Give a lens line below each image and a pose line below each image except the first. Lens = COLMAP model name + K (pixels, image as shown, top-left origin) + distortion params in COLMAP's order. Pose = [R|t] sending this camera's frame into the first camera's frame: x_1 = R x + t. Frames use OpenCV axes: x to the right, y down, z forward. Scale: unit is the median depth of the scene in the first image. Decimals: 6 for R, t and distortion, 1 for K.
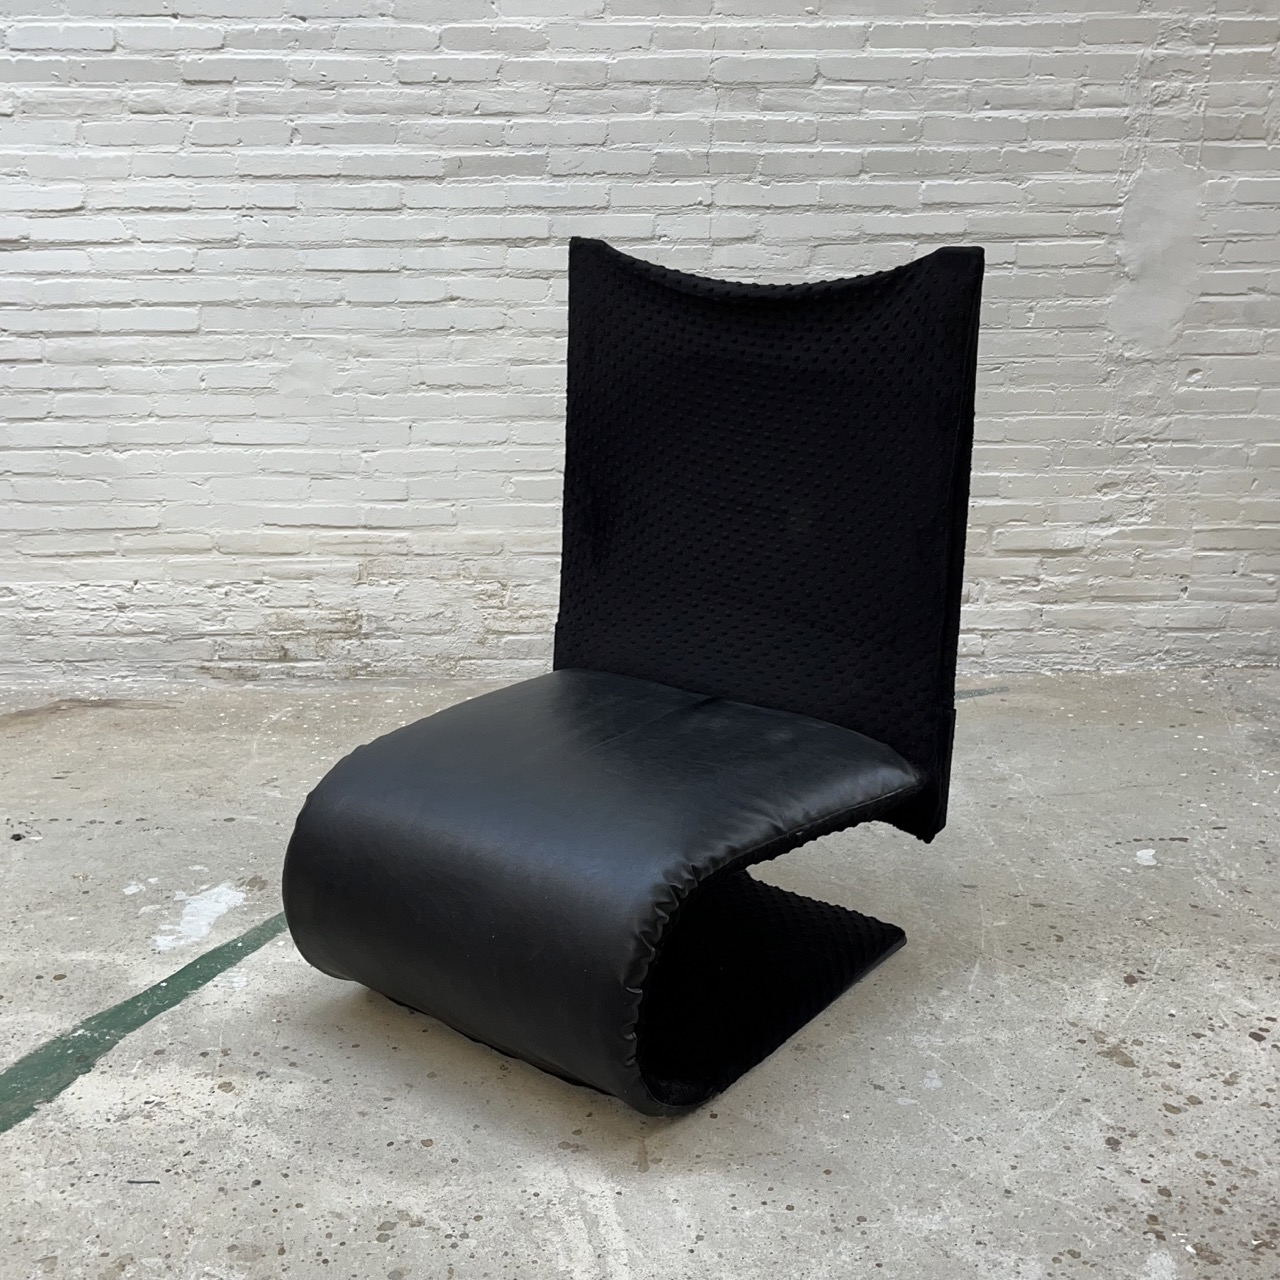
lens RADIAL K [[1599.4, 0, 638.7], [0, 1599.4, 627.5], [0, 0, 1]] dist [0.012427, 0.049496]
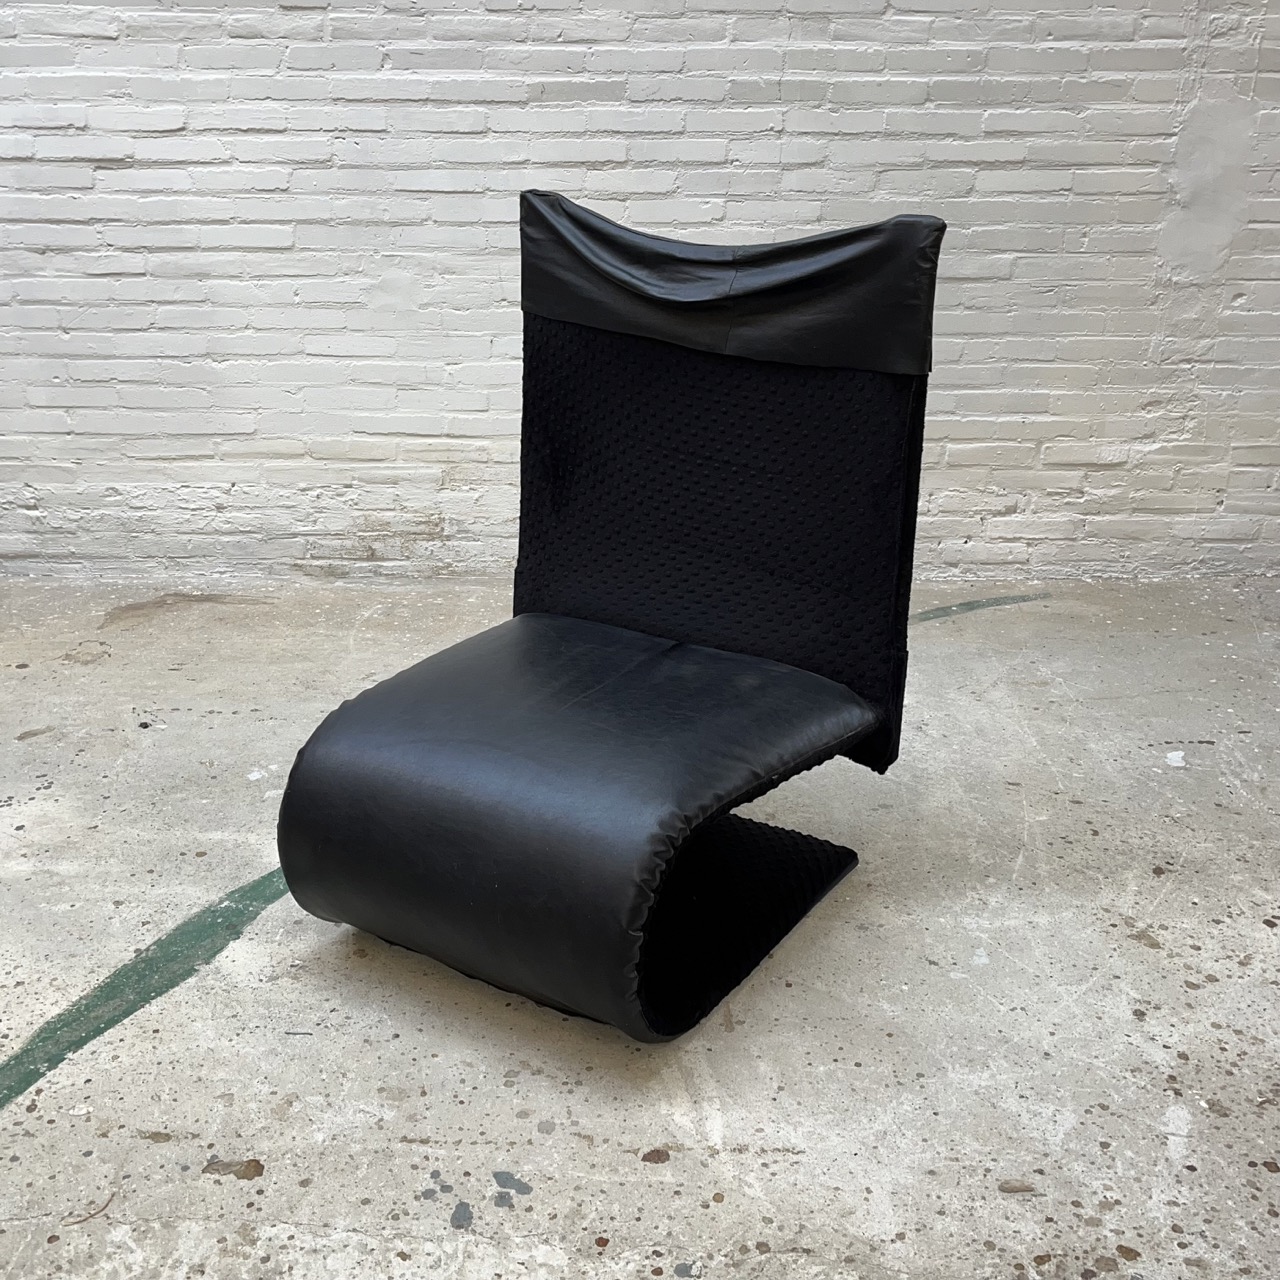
lens RADIAL K [[1597.2, 0, 648.3], [0, 1597.2, 628.7], [0, 0, 1]] dist [0.015917, 0.038871]
pose [[0.999857, 0.012887, -0.010949, -0.026531], [-0.011953, 0.996604, 0.081476, -0.024212], [0.011962, -0.081334, 0.996615, -0.069826]]
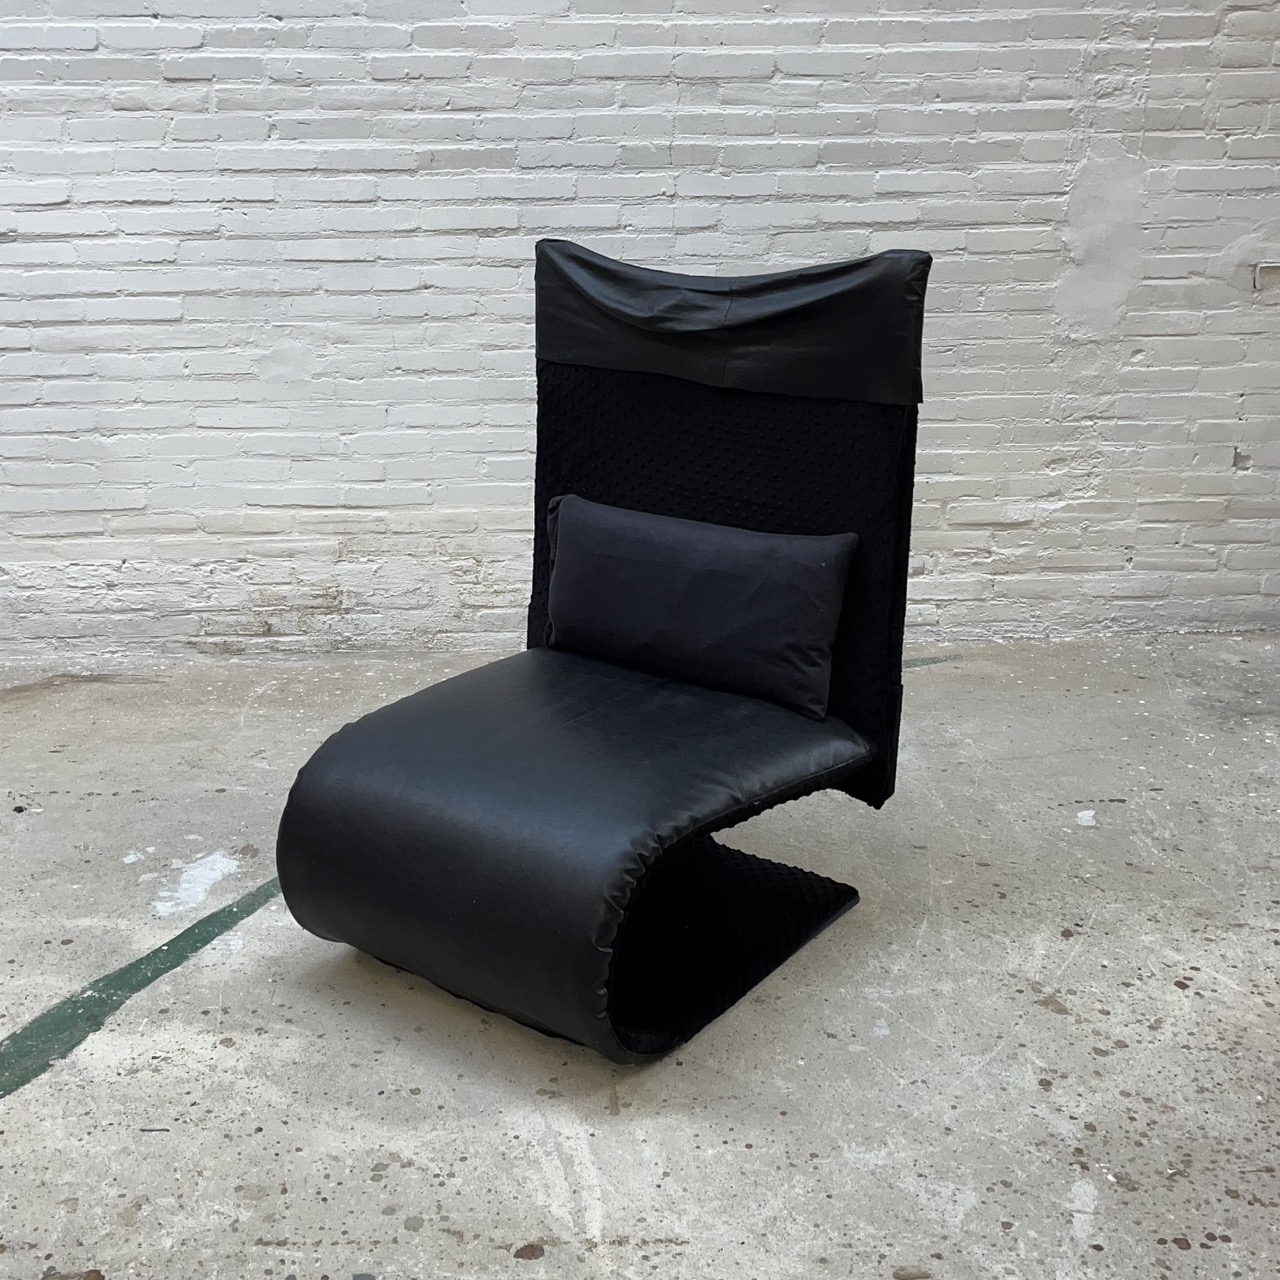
lens RADIAL K [[1596.9, 0, 628.2], [0, 1596.9, 617.0], [0, 0, 1]] dist [0.019235, 0.033040]
pose [[0.999907, -0.008636, 0.010551, 0.002028], [0.008406, 0.999730, 0.021677, -0.012685], [-0.010735, -0.021587, 0.999709, -0.045243]]
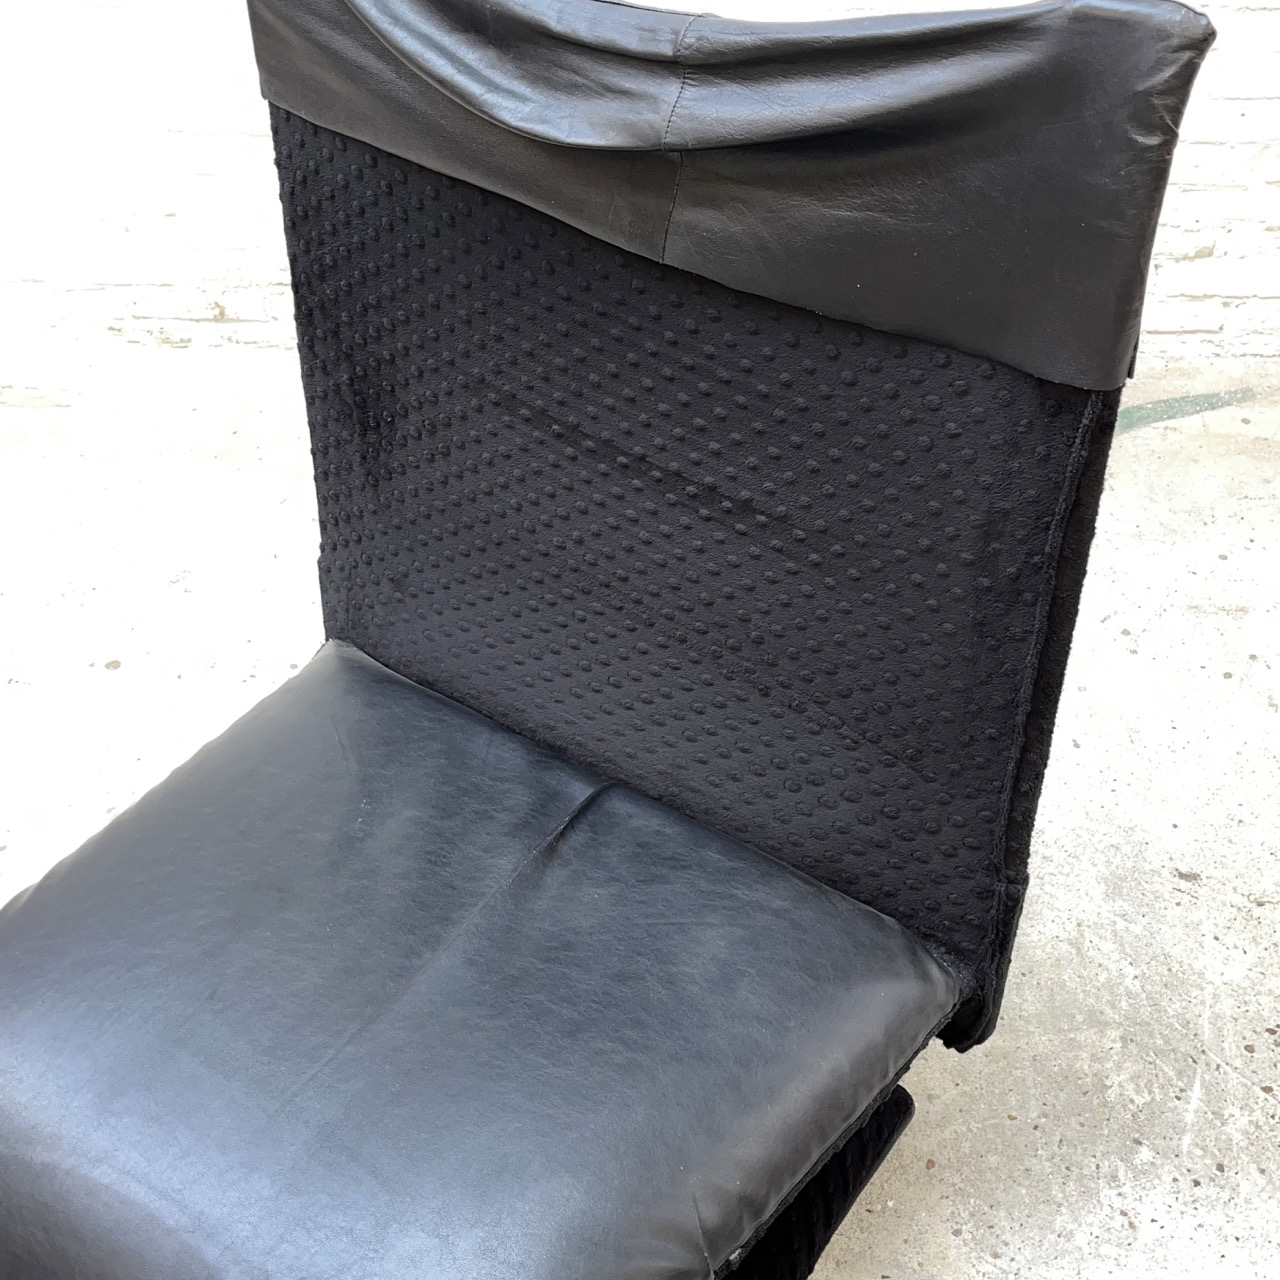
lens RADIAL K [[1591.2, 0, 656.5], [0, 1591.2, 635.6], [0, 0, 1]] dist [-0.004409, 0.045259]
pose [[0.997932, 0.029950, -0.056882, 0.017648], [-0.004384, 0.914489, 0.404586, -0.150168], [0.064135, -0.403500, 0.912729, 0.334457]]
